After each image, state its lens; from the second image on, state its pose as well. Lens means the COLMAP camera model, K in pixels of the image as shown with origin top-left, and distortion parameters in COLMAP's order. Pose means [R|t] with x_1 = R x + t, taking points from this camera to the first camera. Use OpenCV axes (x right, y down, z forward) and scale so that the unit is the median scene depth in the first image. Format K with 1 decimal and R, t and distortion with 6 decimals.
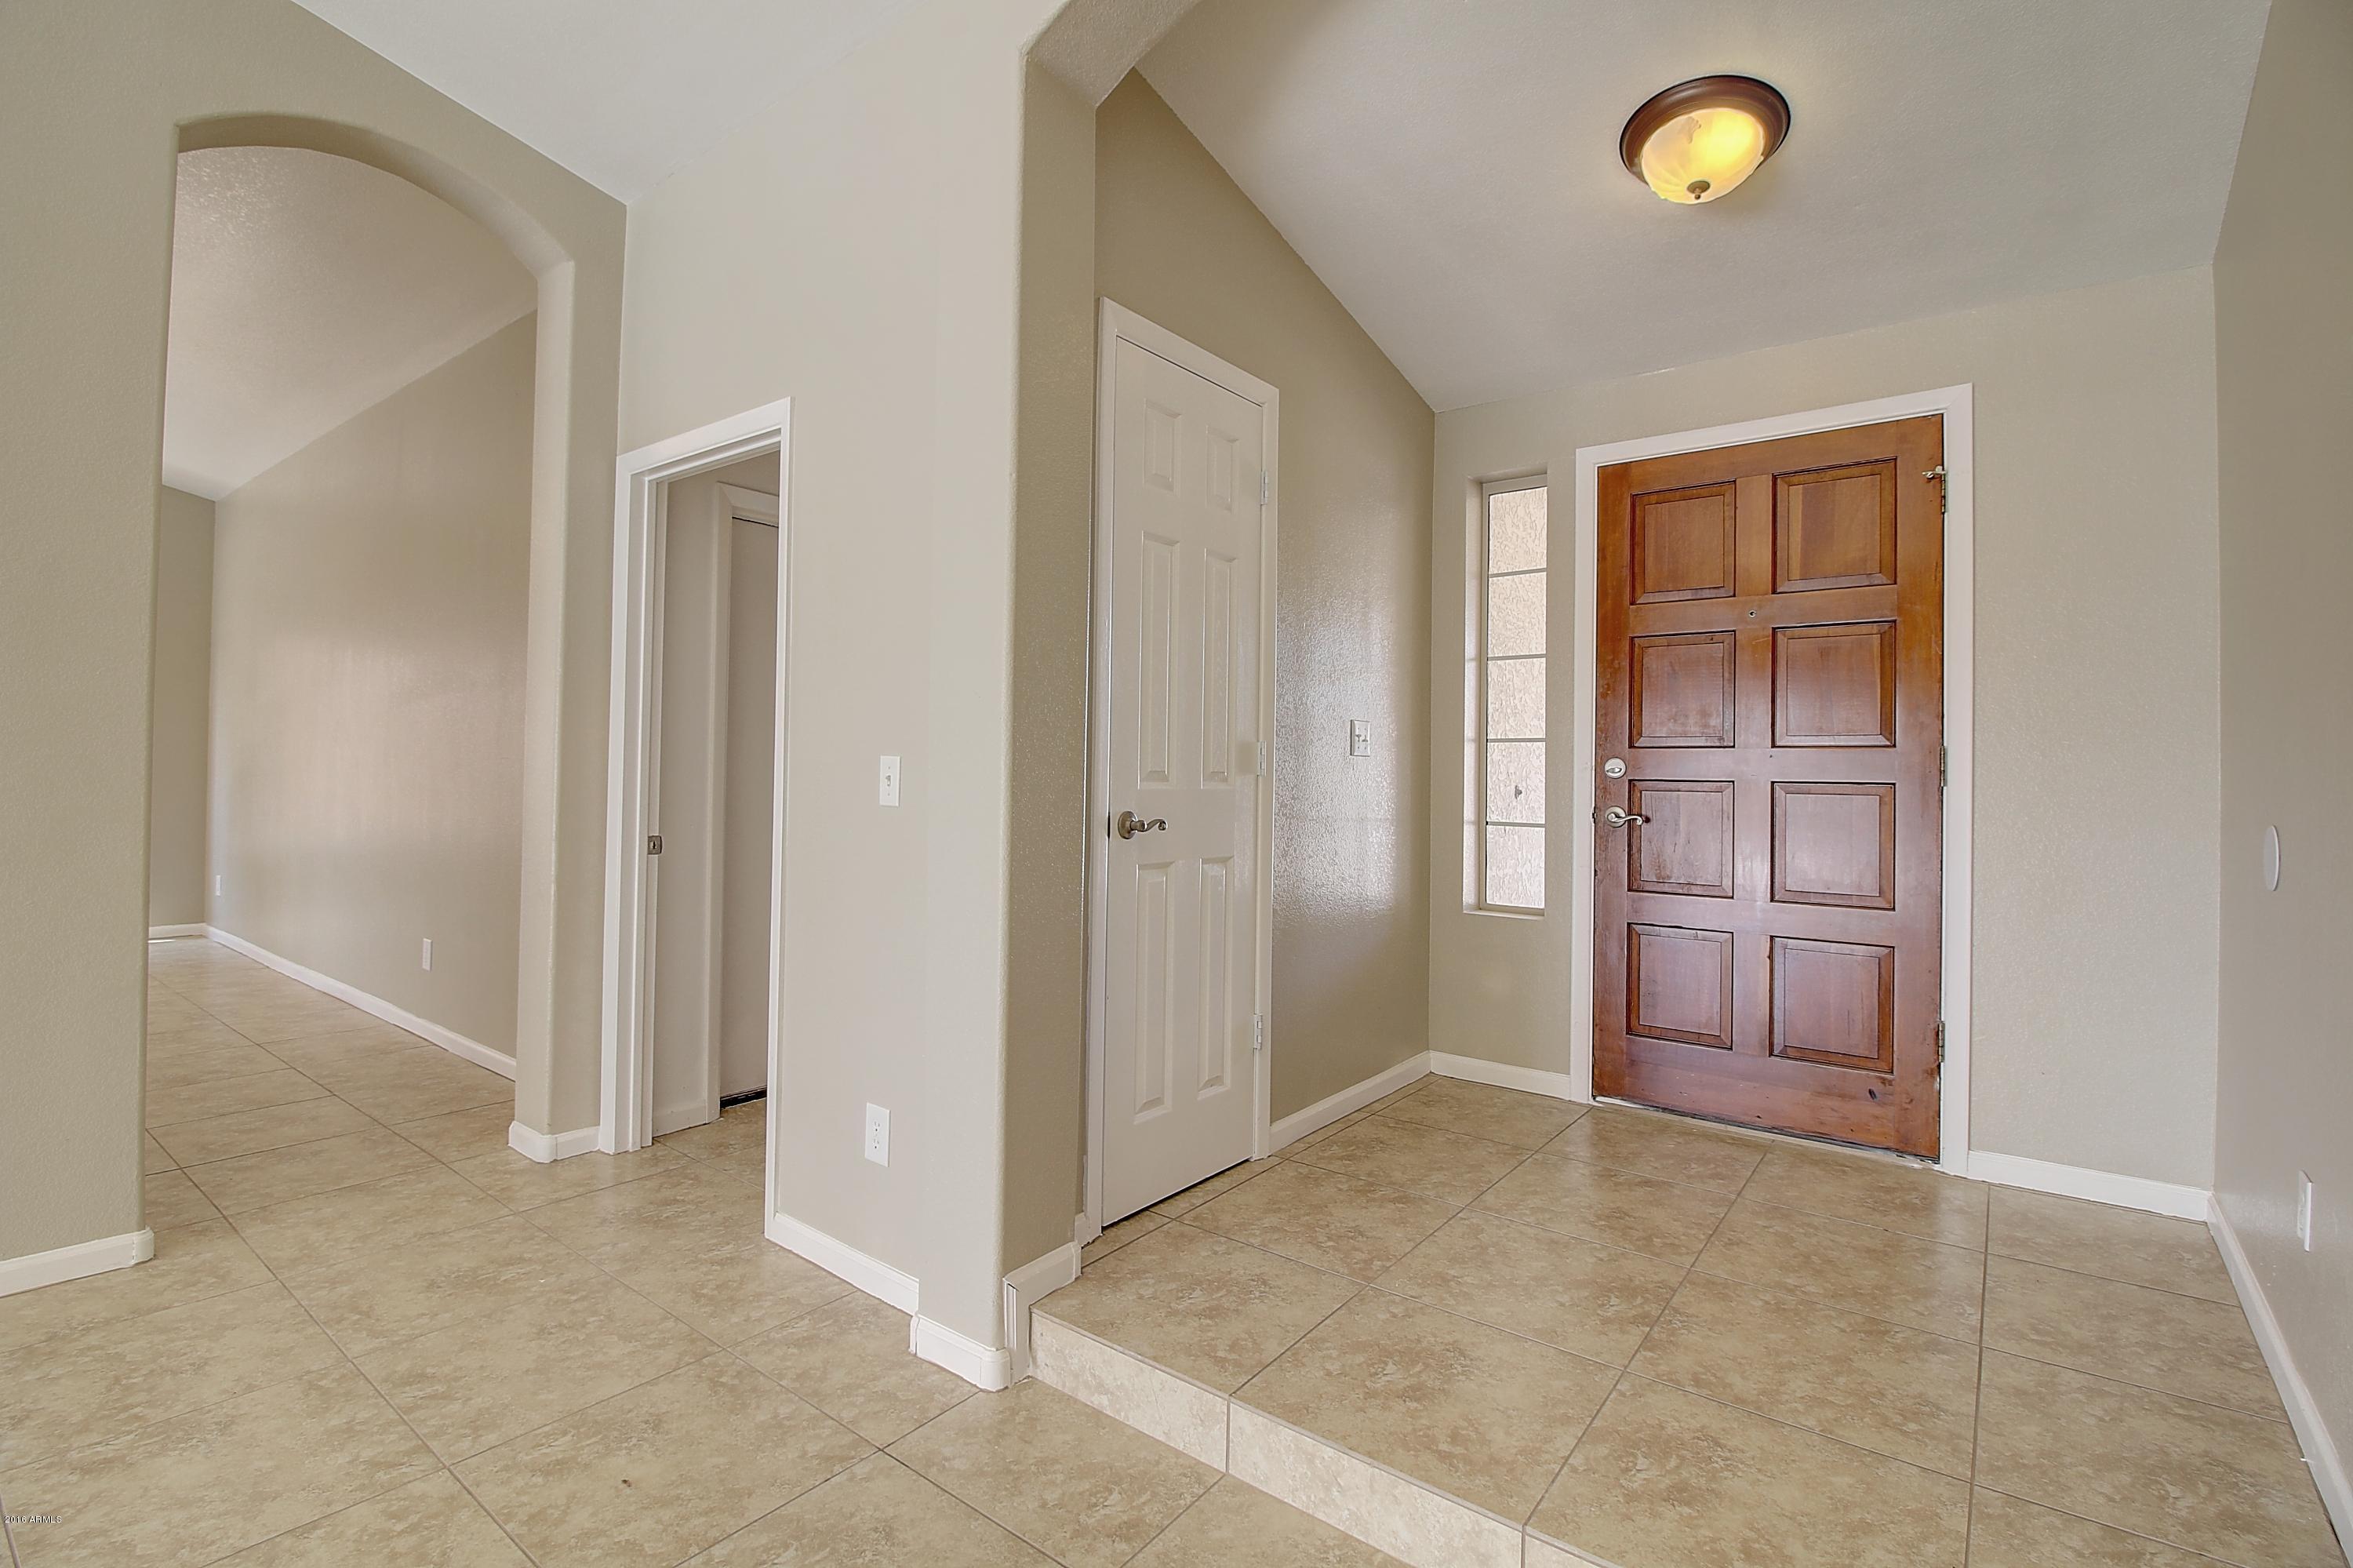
lens RADIAL K [[1081.5, 0, 1162.0], [0, 1081.5, 760.4], [0, 0, 1]] dist [0.000332, -0.013984]
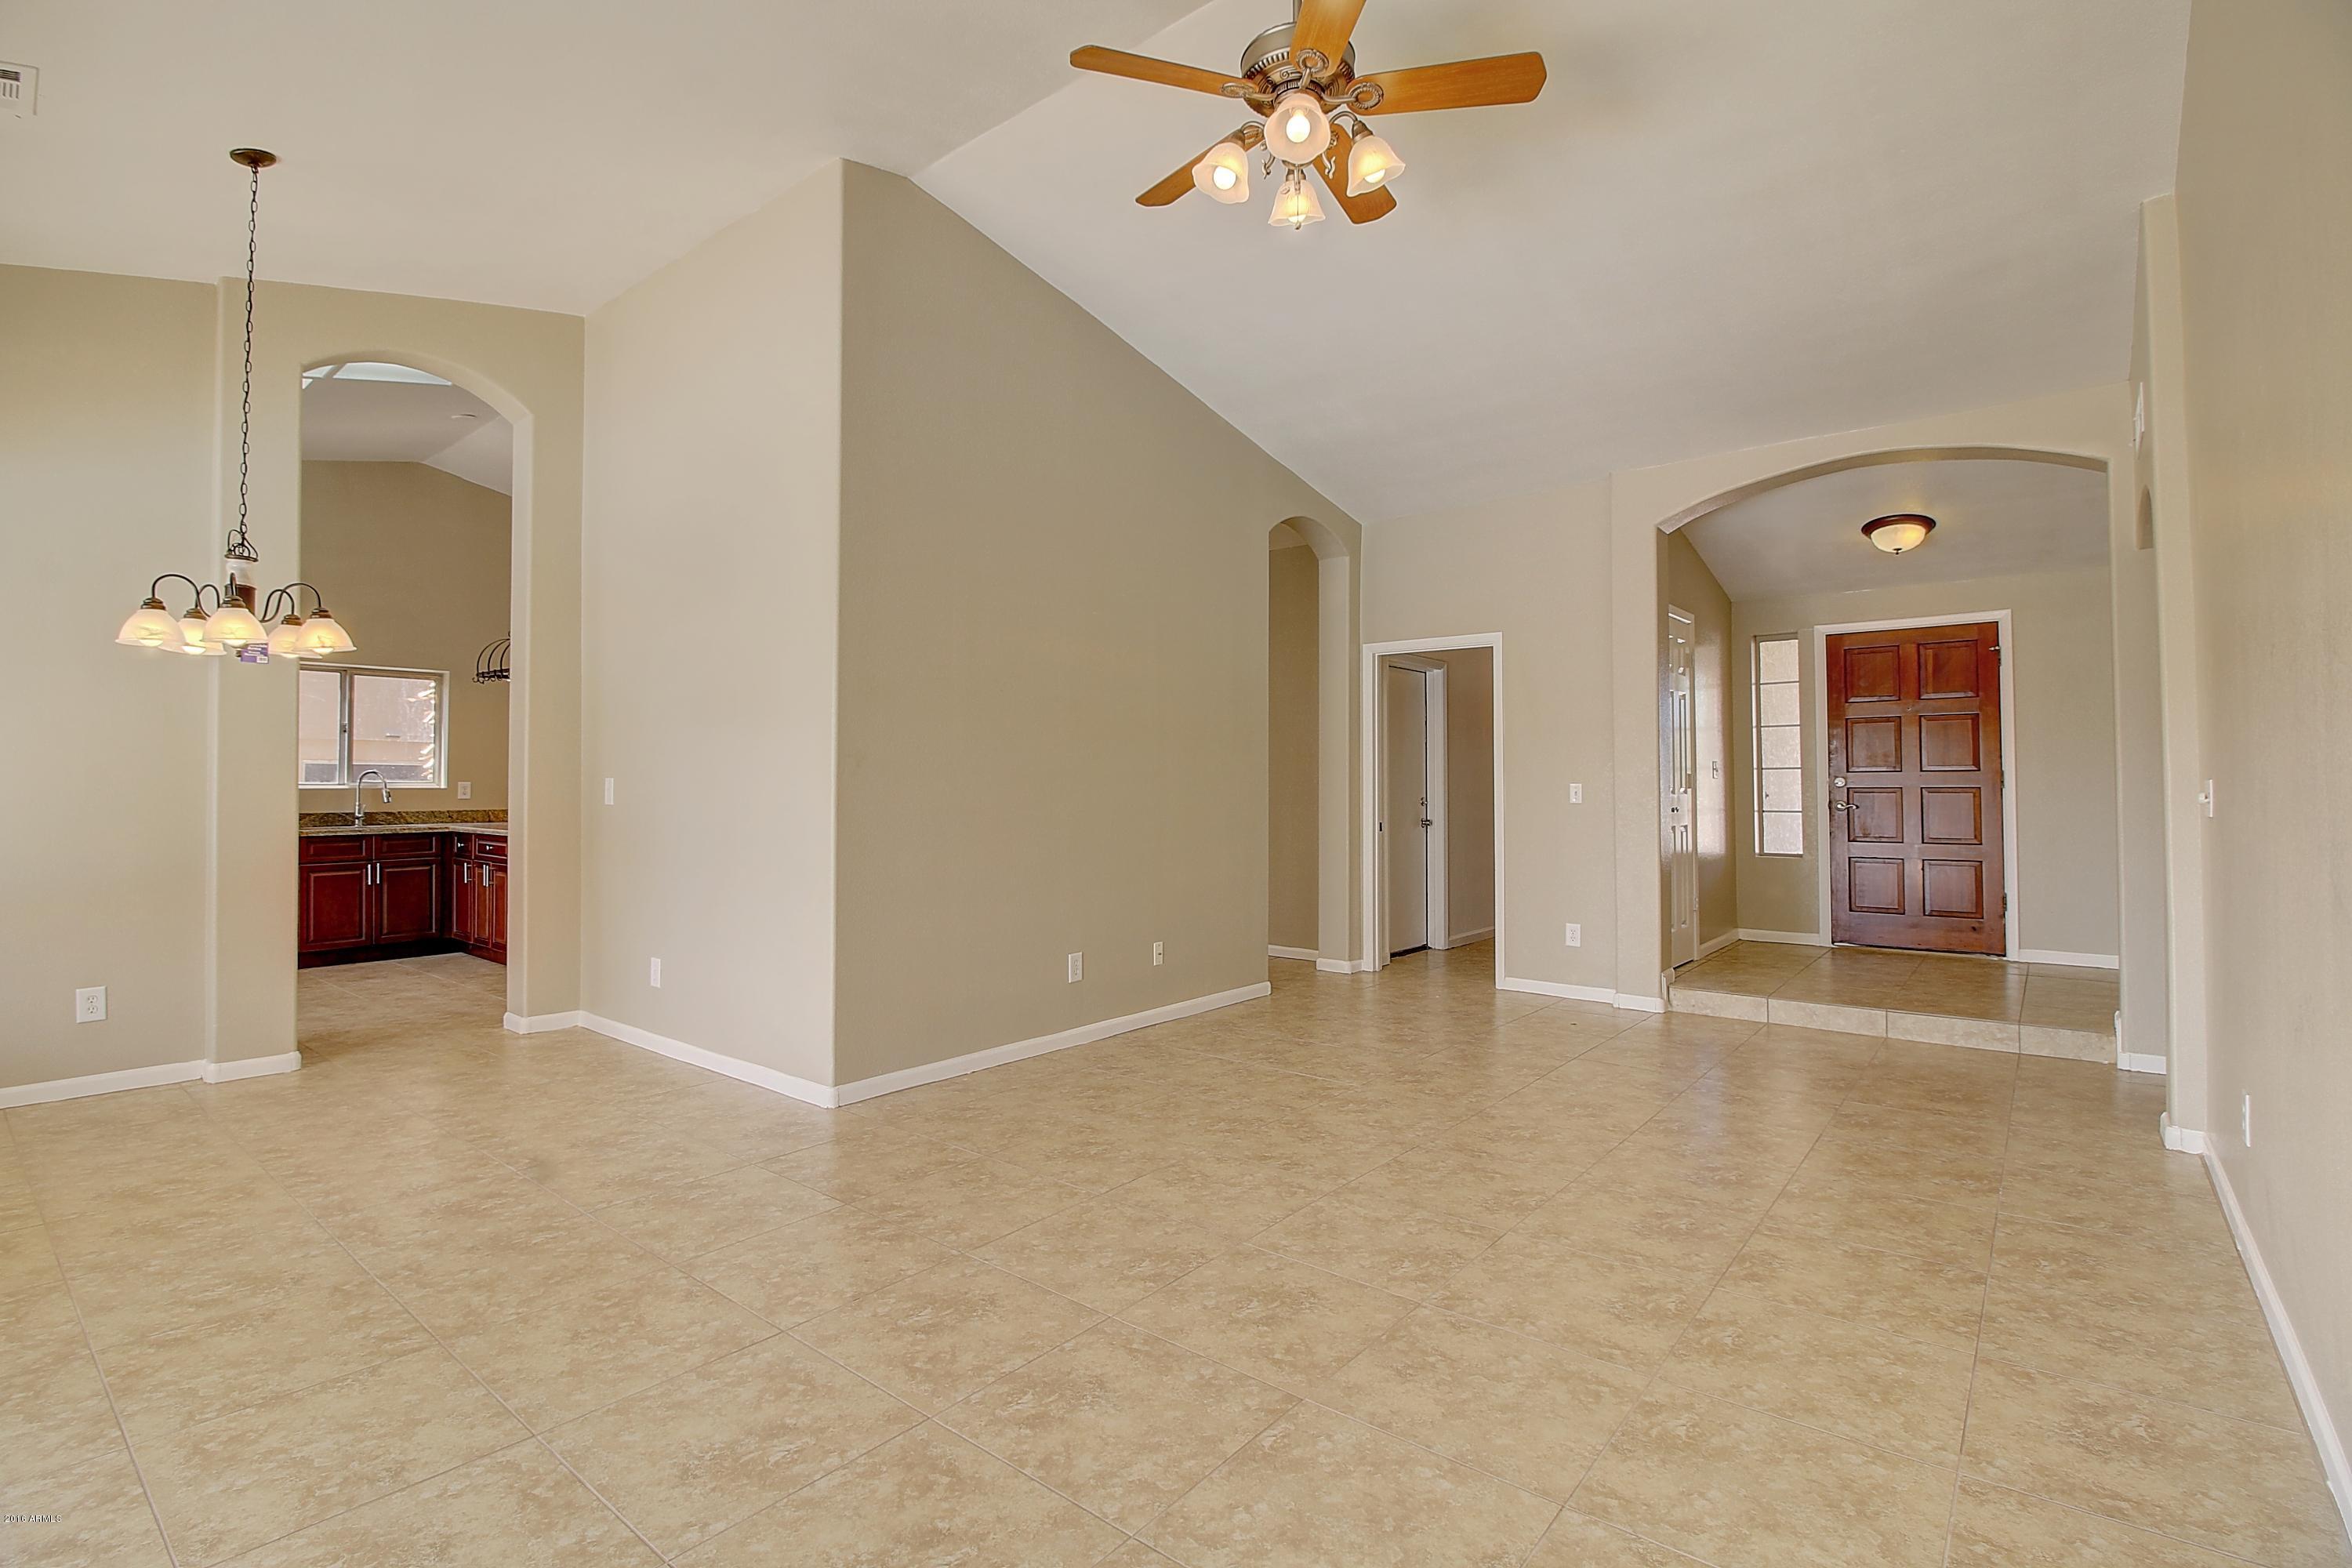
lens RADIAL K [[1088.4, 0, 1183.0], [0, 1088.4, 762.2], [0, 0, 1]] dist [0.009922, -0.013931]
pose [[0.999879, -0.011337, 0.010685, -0.873792], [0.011576, 0.999677, -0.022621, 0.001781], [-0.010425, 0.022742, 0.999687, -1.088489]]
